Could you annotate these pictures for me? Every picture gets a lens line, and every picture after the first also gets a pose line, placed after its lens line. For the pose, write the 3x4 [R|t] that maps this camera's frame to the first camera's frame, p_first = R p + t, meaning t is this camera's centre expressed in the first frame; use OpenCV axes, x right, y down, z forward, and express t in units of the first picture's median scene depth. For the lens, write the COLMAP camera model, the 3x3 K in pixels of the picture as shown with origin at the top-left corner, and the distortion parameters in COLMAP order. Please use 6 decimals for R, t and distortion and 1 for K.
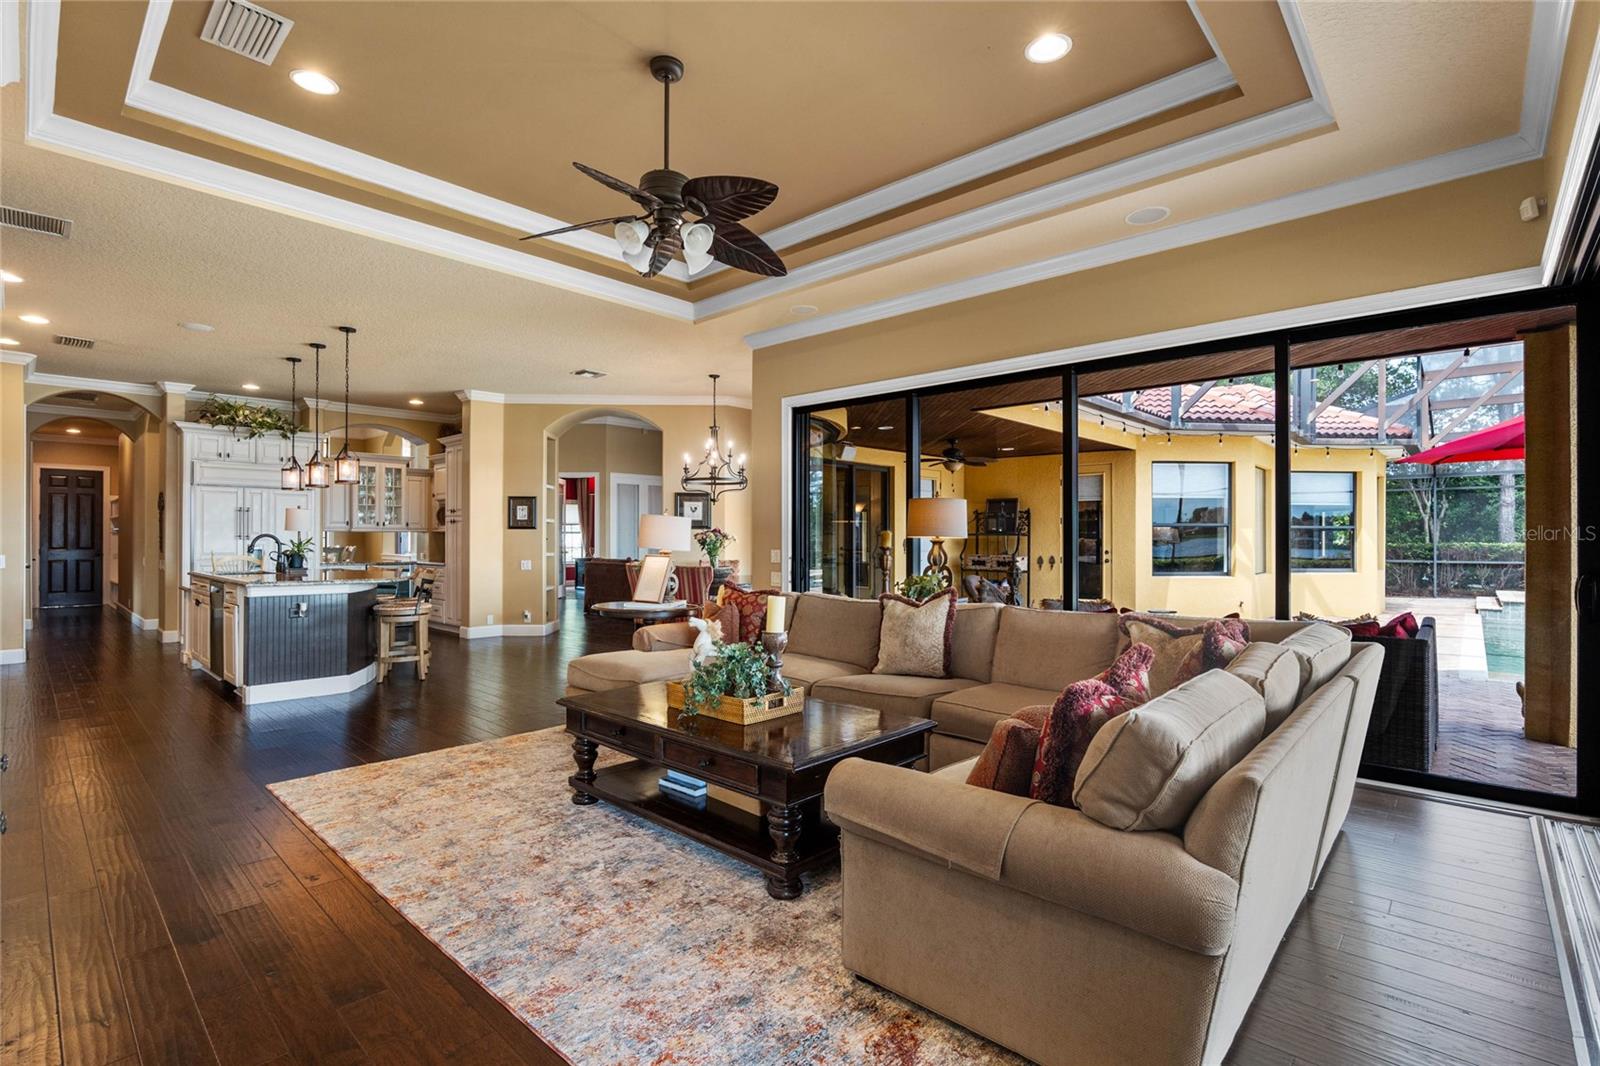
lens RADIAL K [[740.9, 0, 799.4], [0, 740.9, 534.1], [0, 0, 1]] dist [-0.012730, 0.000168]
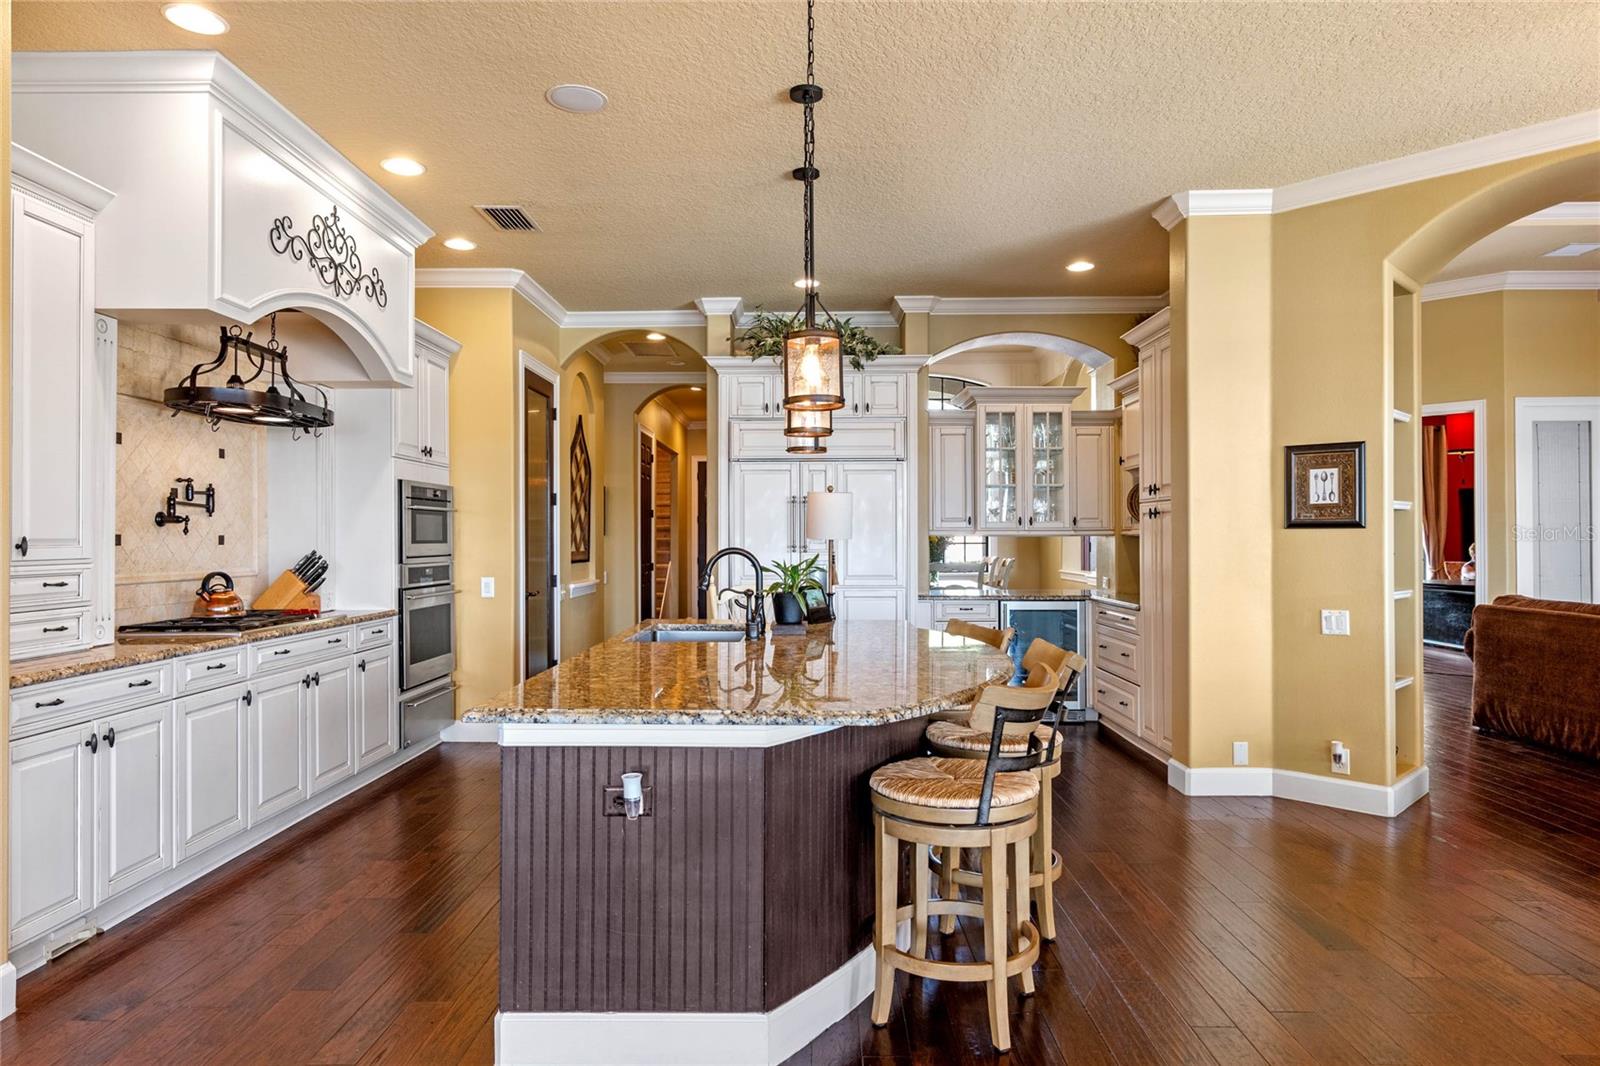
lens RADIAL K [[956.7, 0, 798.2], [0, 956.7, 534.6], [0, 0, 1]] dist [0.004105, 0.000765]
pose [[0.672314, -0.005807, -0.740243, -0.191457], [0.007975, 0.999968, -0.000602, -0.005509], [0.740223, -0.005499, 0.672339, 0.466526]]
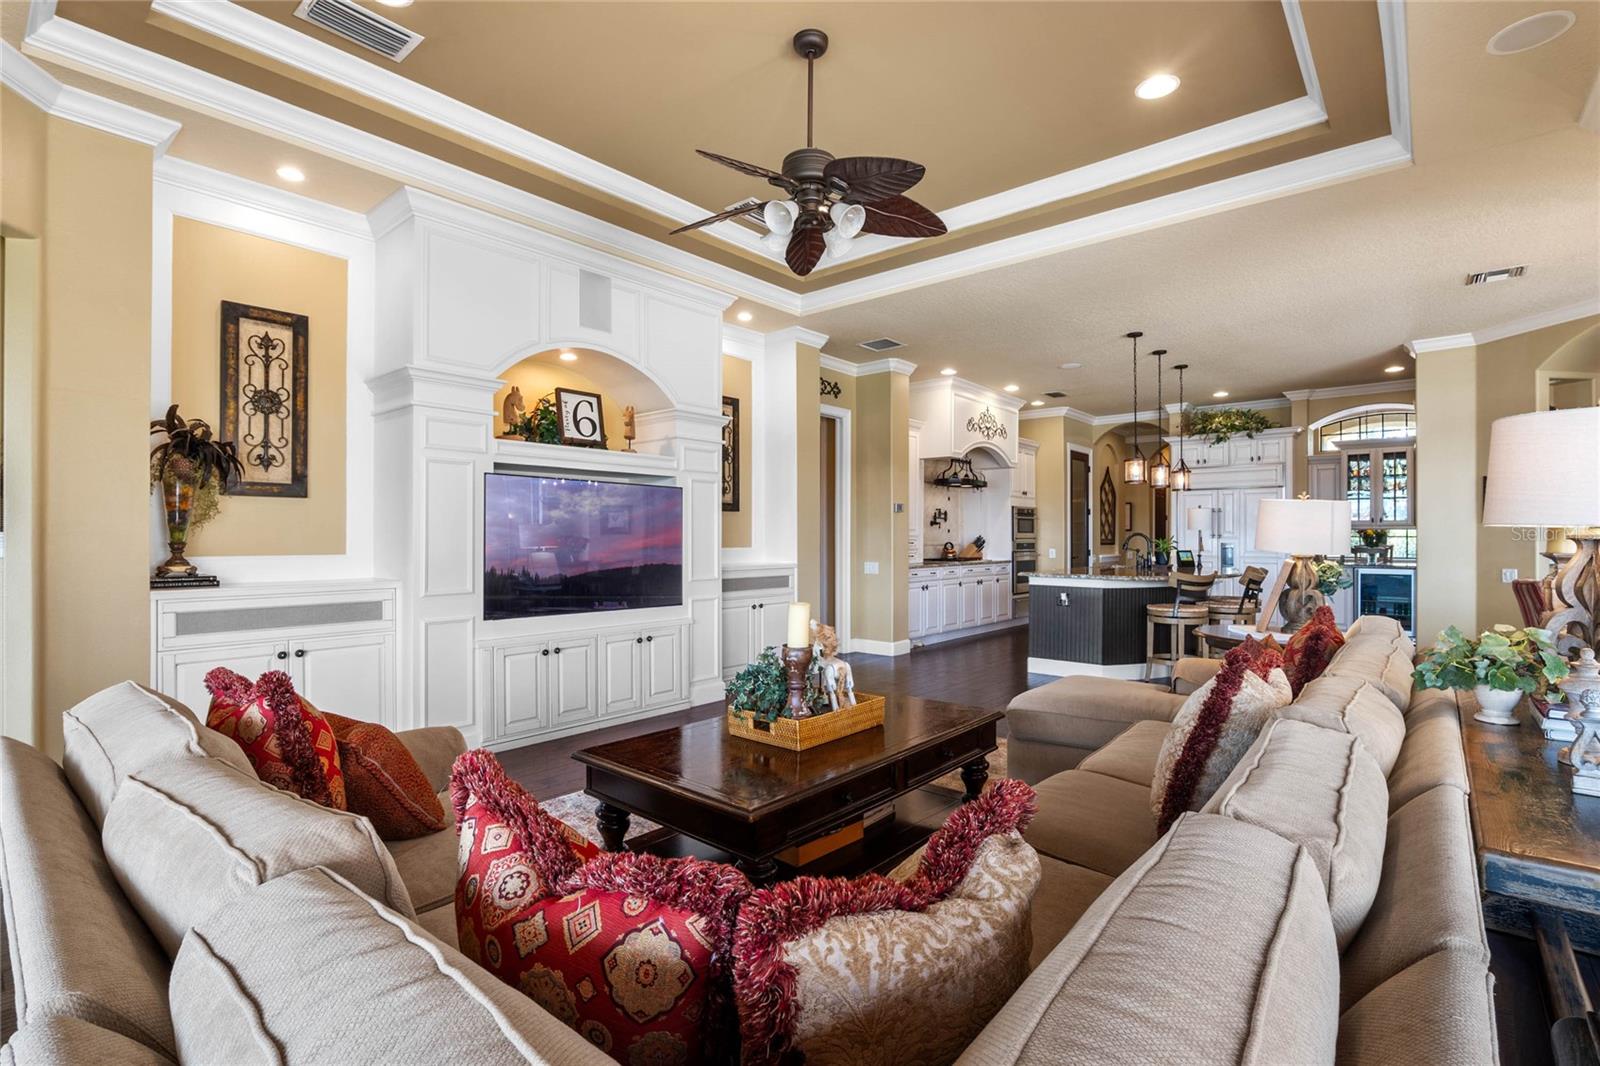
lens RADIAL K [[740.9, 0, 809.1], [0, 740.9, 534.2], [0, 0, 1]] dist [-0.012730, 0.000168]
pose [[0.048190, -0.005838, -0.998821, 0.271209], [0.005779, 0.999968, -0.005566, 0.003842], [0.998821, -0.005504, 0.048223, 0.332048]]
